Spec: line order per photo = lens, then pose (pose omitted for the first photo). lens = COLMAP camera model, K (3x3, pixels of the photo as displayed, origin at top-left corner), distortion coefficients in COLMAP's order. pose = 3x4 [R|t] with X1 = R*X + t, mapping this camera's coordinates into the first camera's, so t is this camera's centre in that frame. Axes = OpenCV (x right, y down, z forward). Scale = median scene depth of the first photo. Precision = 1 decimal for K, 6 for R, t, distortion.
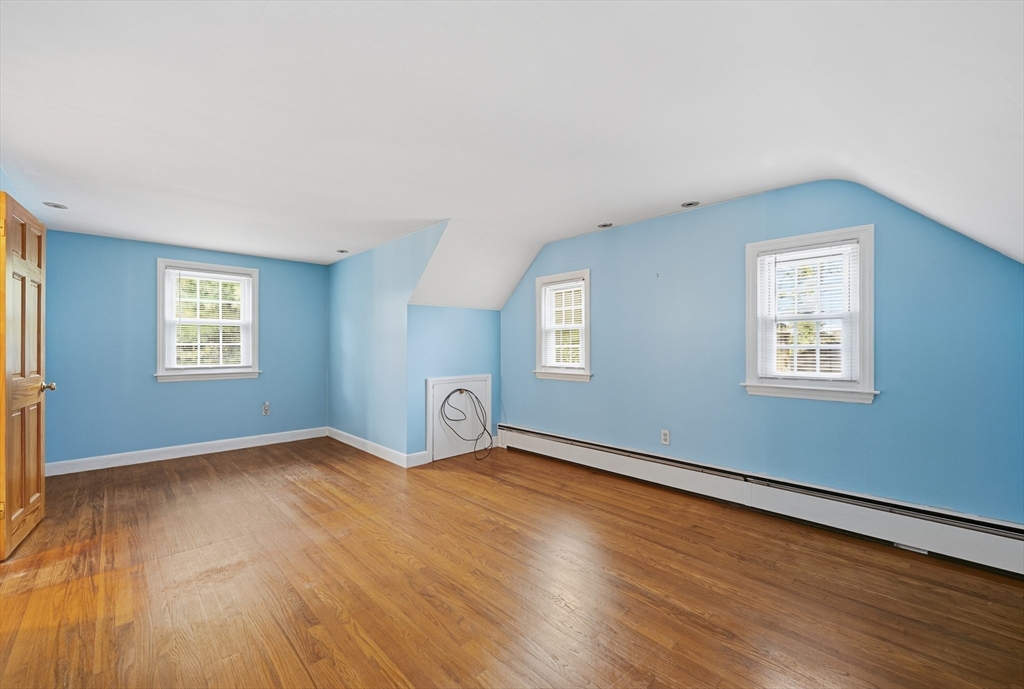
lens RADIAL K [[417.0, 0, 506.5], [0, 417.0, 345.5], [0, 0, 1]] dist [0.015121, 0.000112]
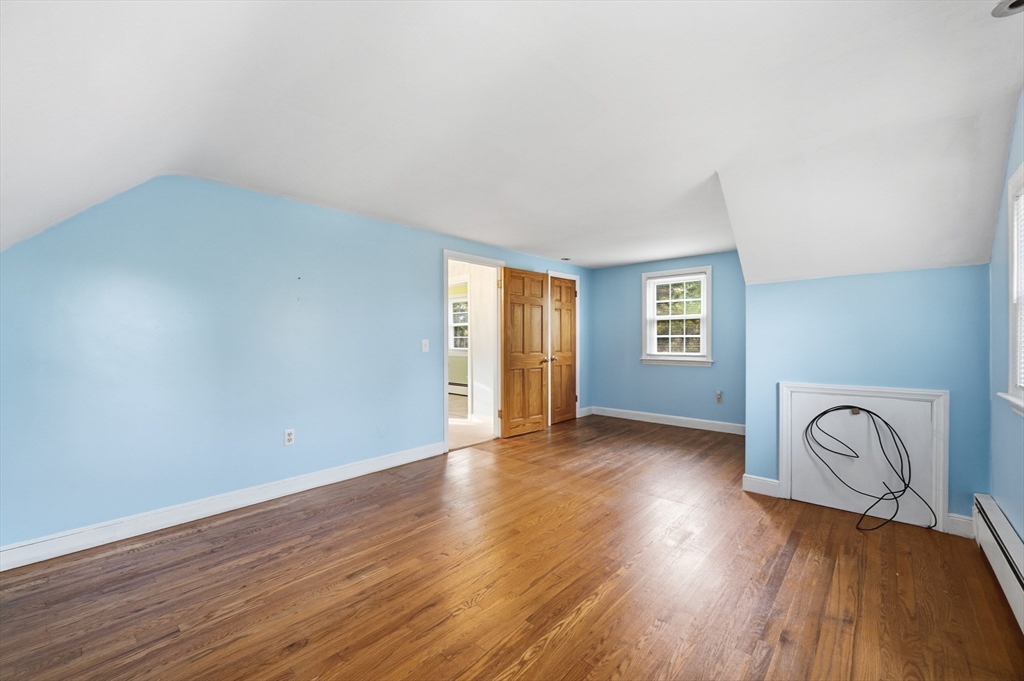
lens RADIAL K [[417.3, 0, 511.2], [0, 417.3, 341.3], [0, 0, 1]] dist [0.011273, 0.000121]
pose [[0.071030, 0.009269, -0.997431, 0.608838], [0.010744, 0.999892, 0.010057, -0.006223], [0.997416, -0.011431, 0.070923, 0.575598]]
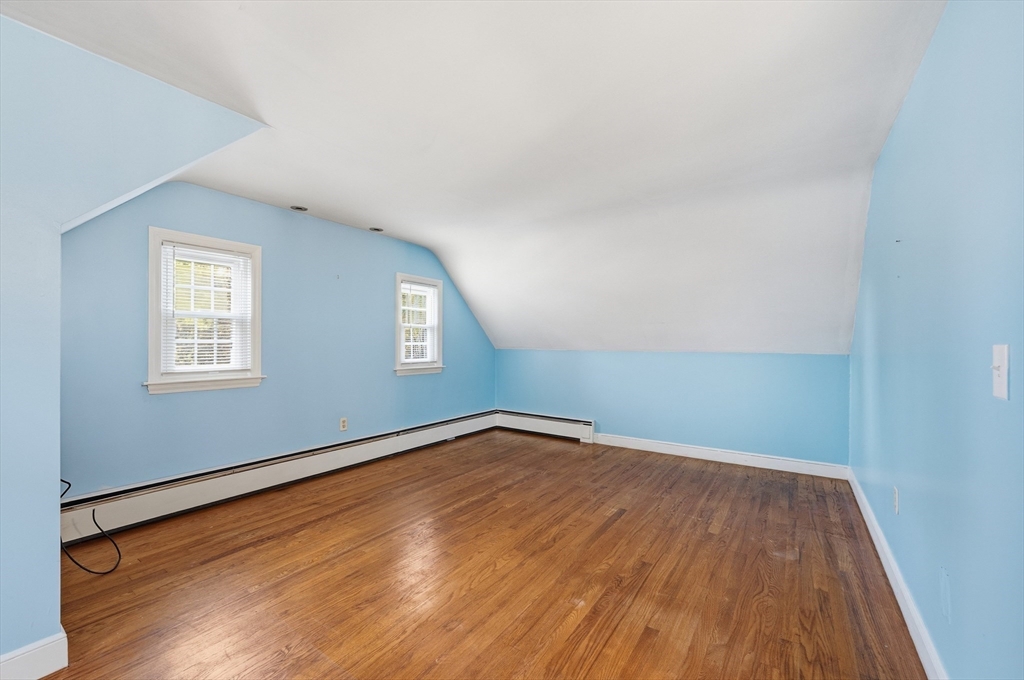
lens RADIAL K [[417.3, 0, 507.8], [0, 417.3, 342.6], [0, 0, 1]] dist [0.011273, 0.000121]
pose [[-0.206780, -0.000909, 0.978387, -0.797781], [-0.013388, 0.999909, -0.001900, -0.001699], [-0.978296, -0.013492, -0.206774, 0.798166]]
